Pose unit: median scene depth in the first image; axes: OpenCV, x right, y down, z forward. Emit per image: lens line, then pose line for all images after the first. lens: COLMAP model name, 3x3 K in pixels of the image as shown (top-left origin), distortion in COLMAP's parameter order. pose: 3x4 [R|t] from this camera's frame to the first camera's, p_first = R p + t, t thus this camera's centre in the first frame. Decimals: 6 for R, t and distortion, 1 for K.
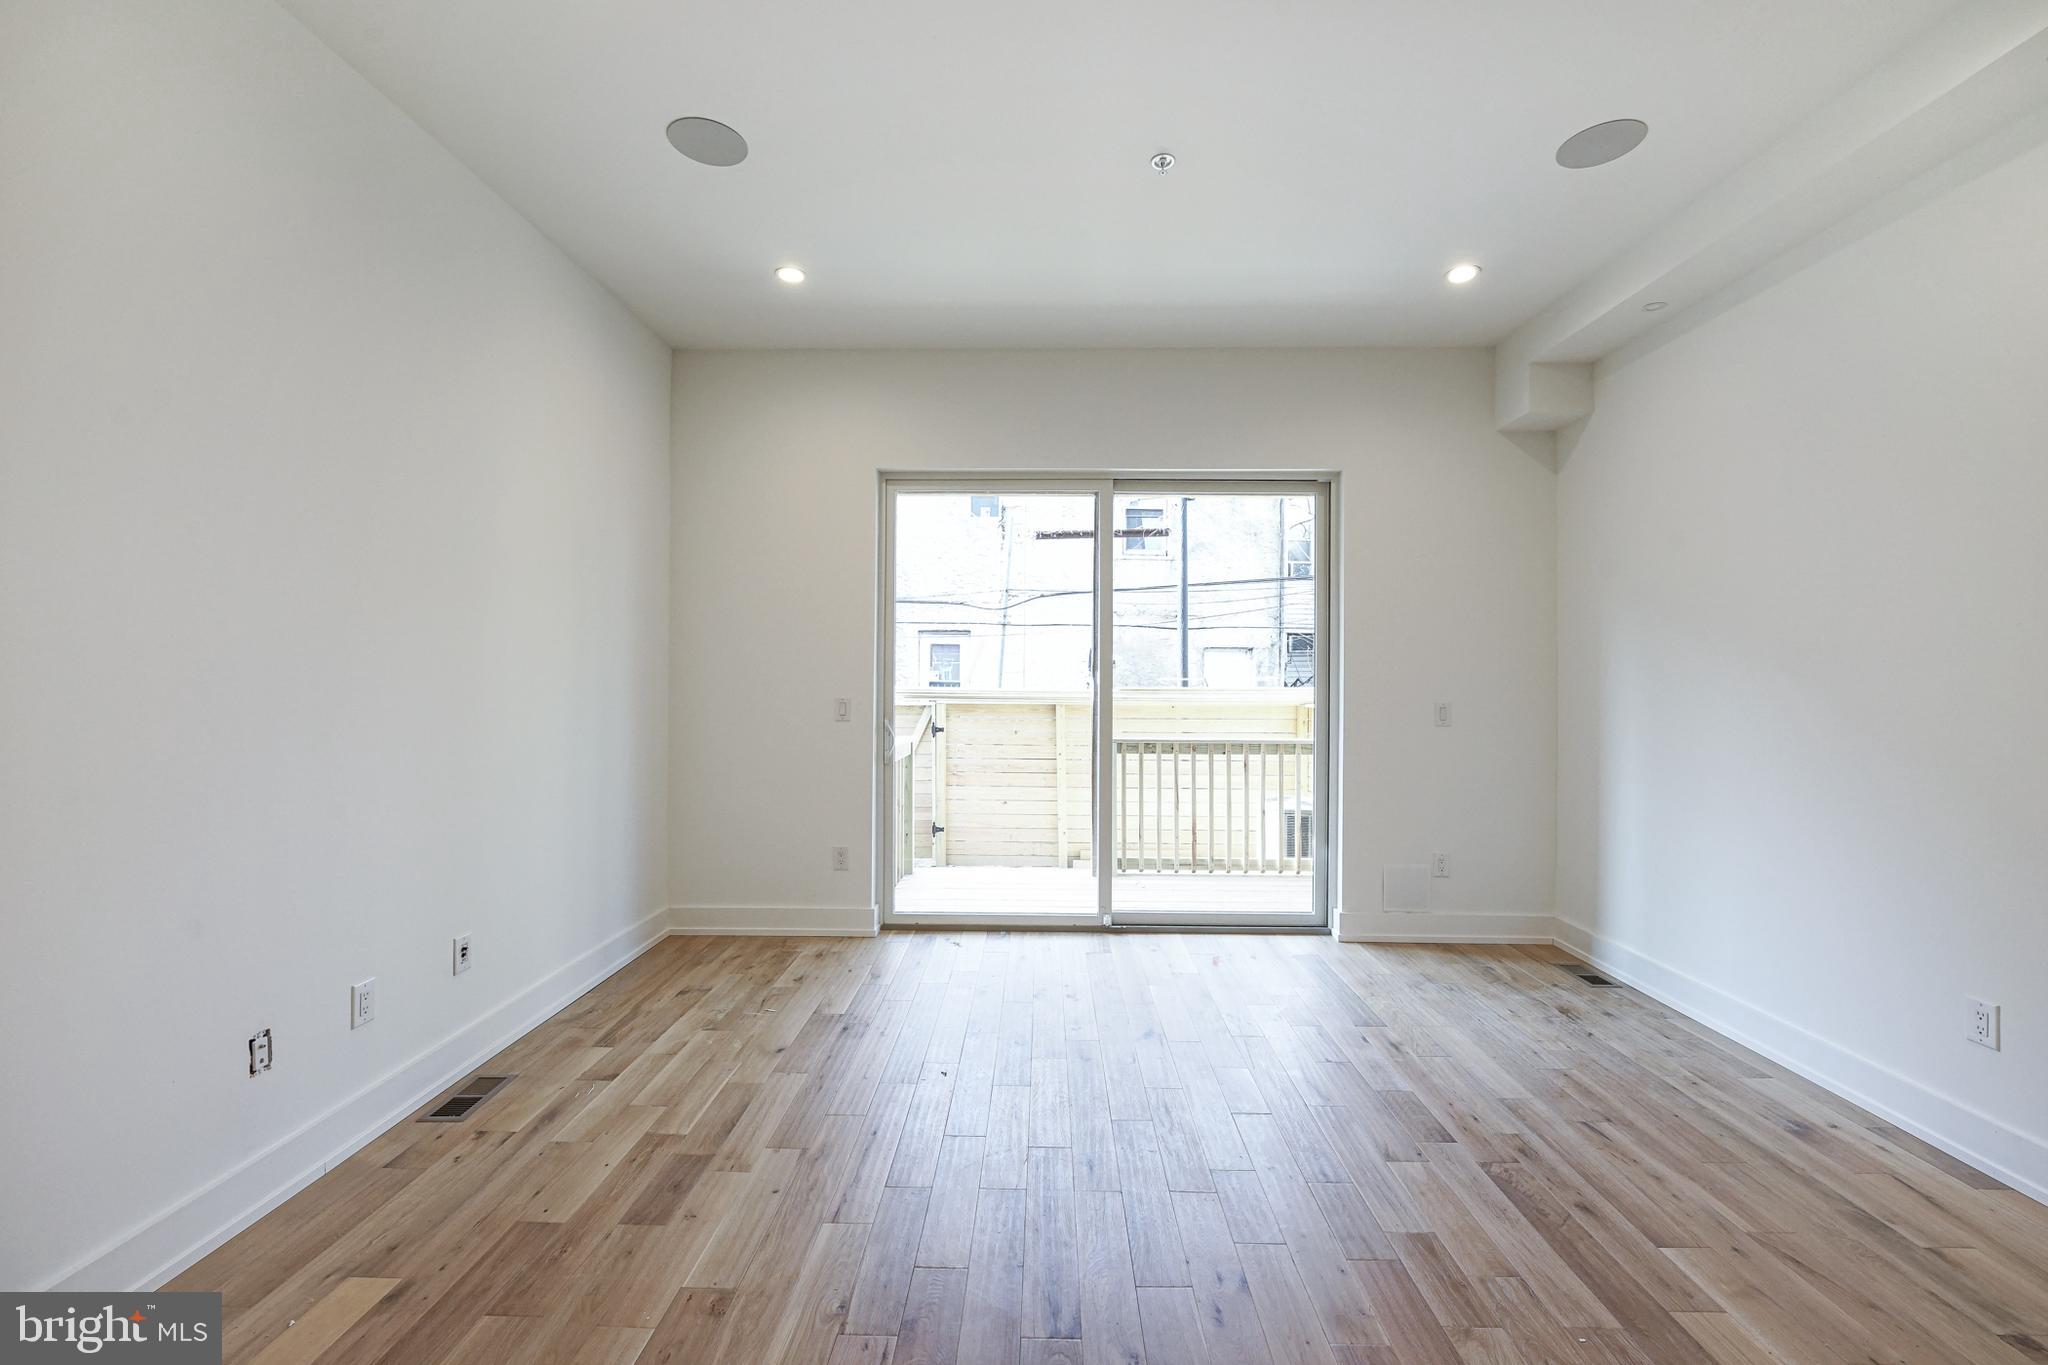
lens RADIAL K [[834.1, 0, 1013.5], [0, 834.1, 680.6], [0, 0, 1]] dist [-0.003018, 0.000707]
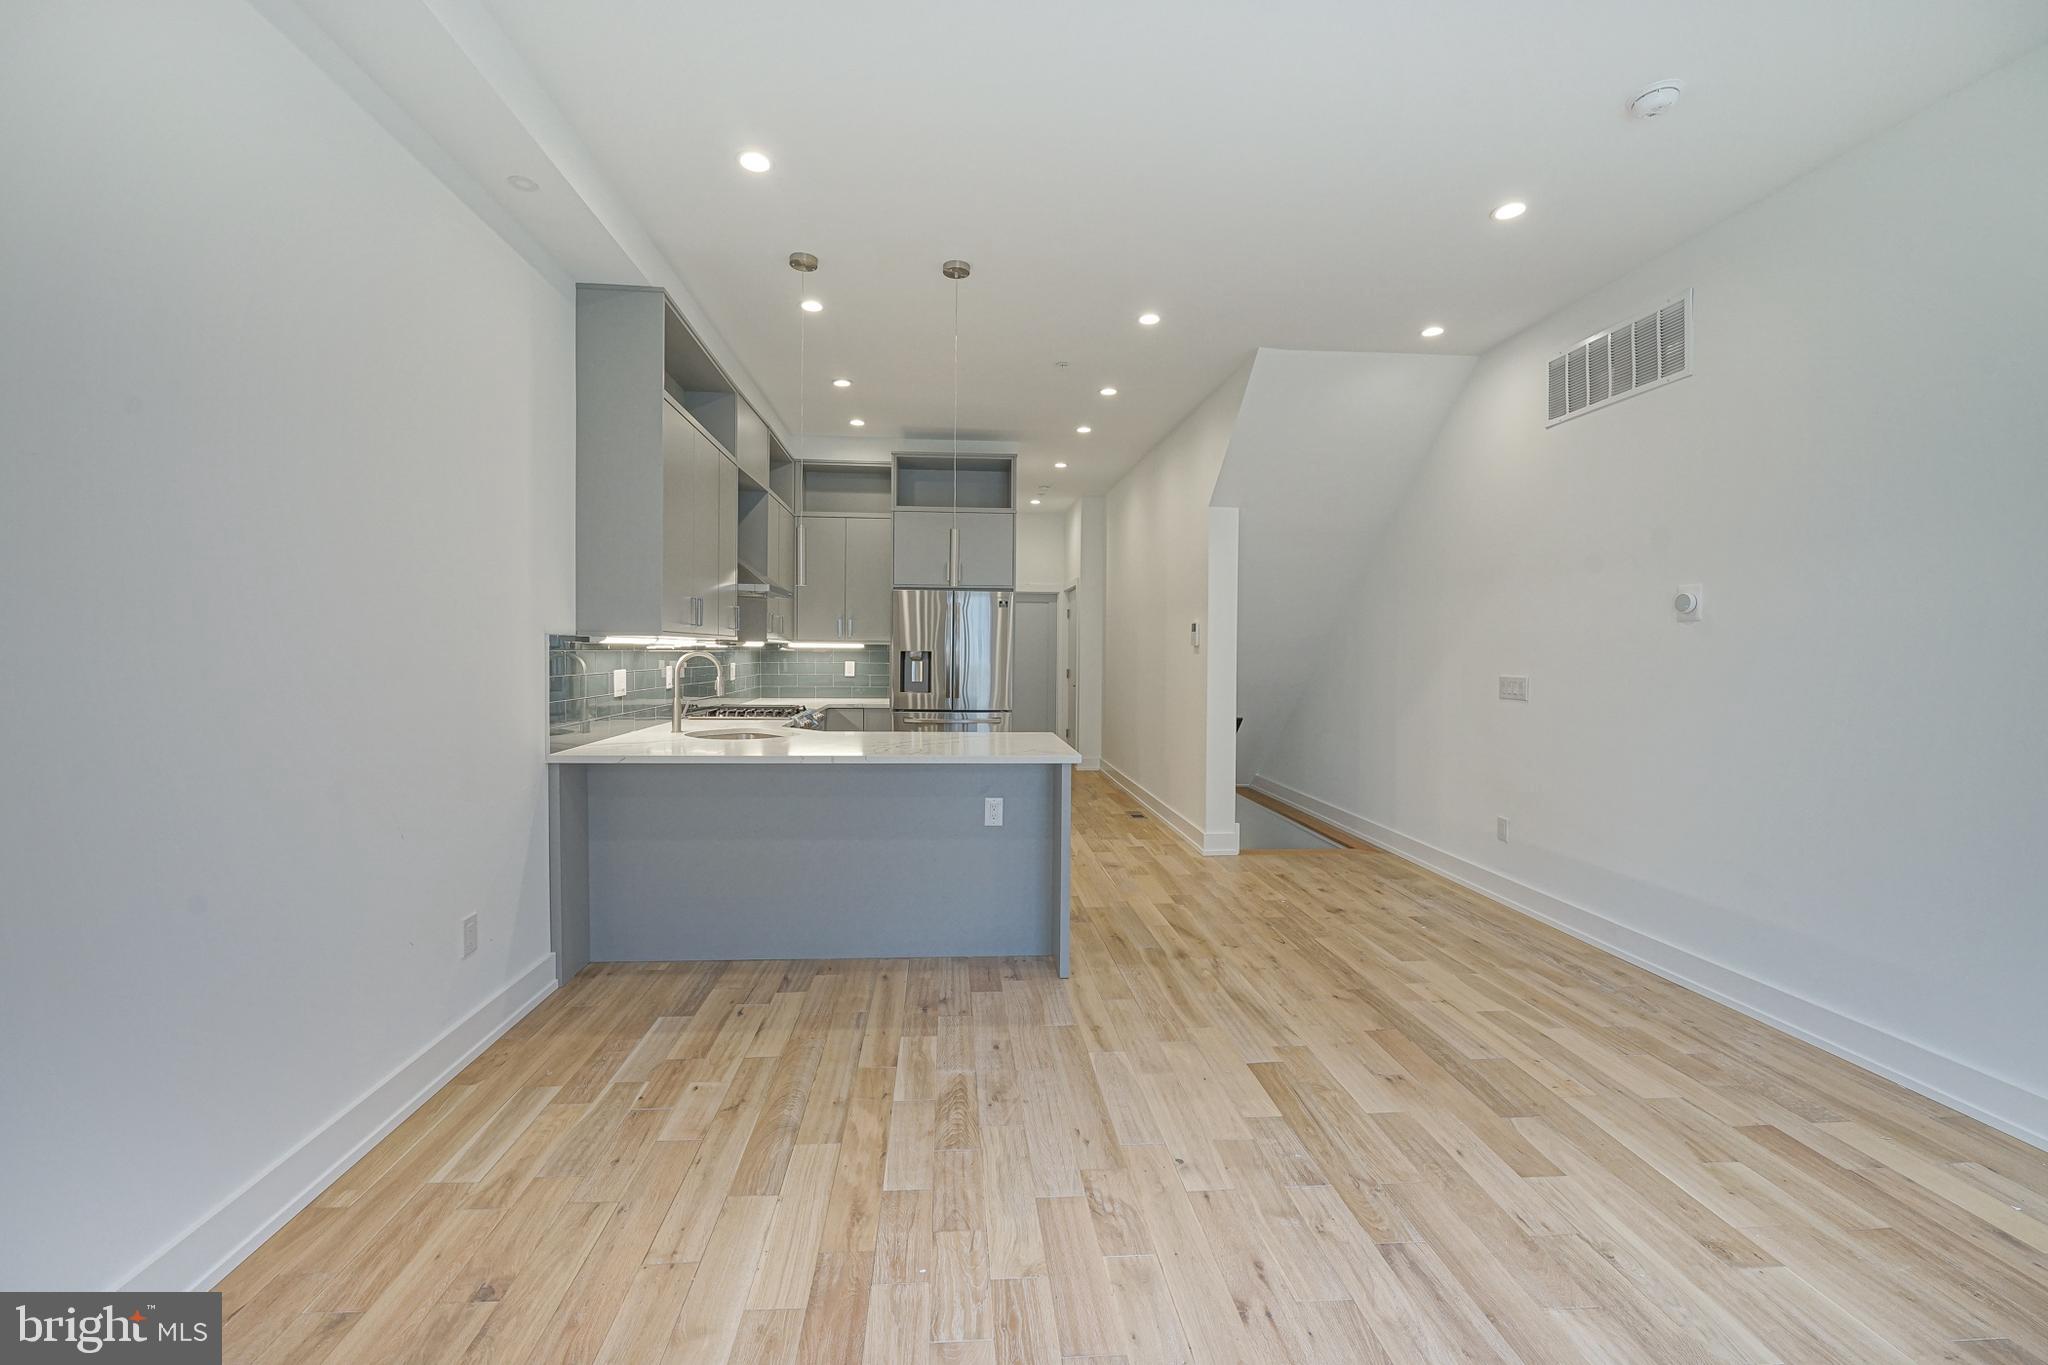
lens RADIAL K [[834.1, 0, 974.9], [0, 834.1, 650.7], [0, 0, 1]] dist [-0.003018, 0.000707]
pose [[-0.996543, -0.010194, -0.082449, 0.300756], [-0.011062, 0.999888, 0.010080, -0.006628], [0.082337, 0.010958, -0.996544, 0.865671]]
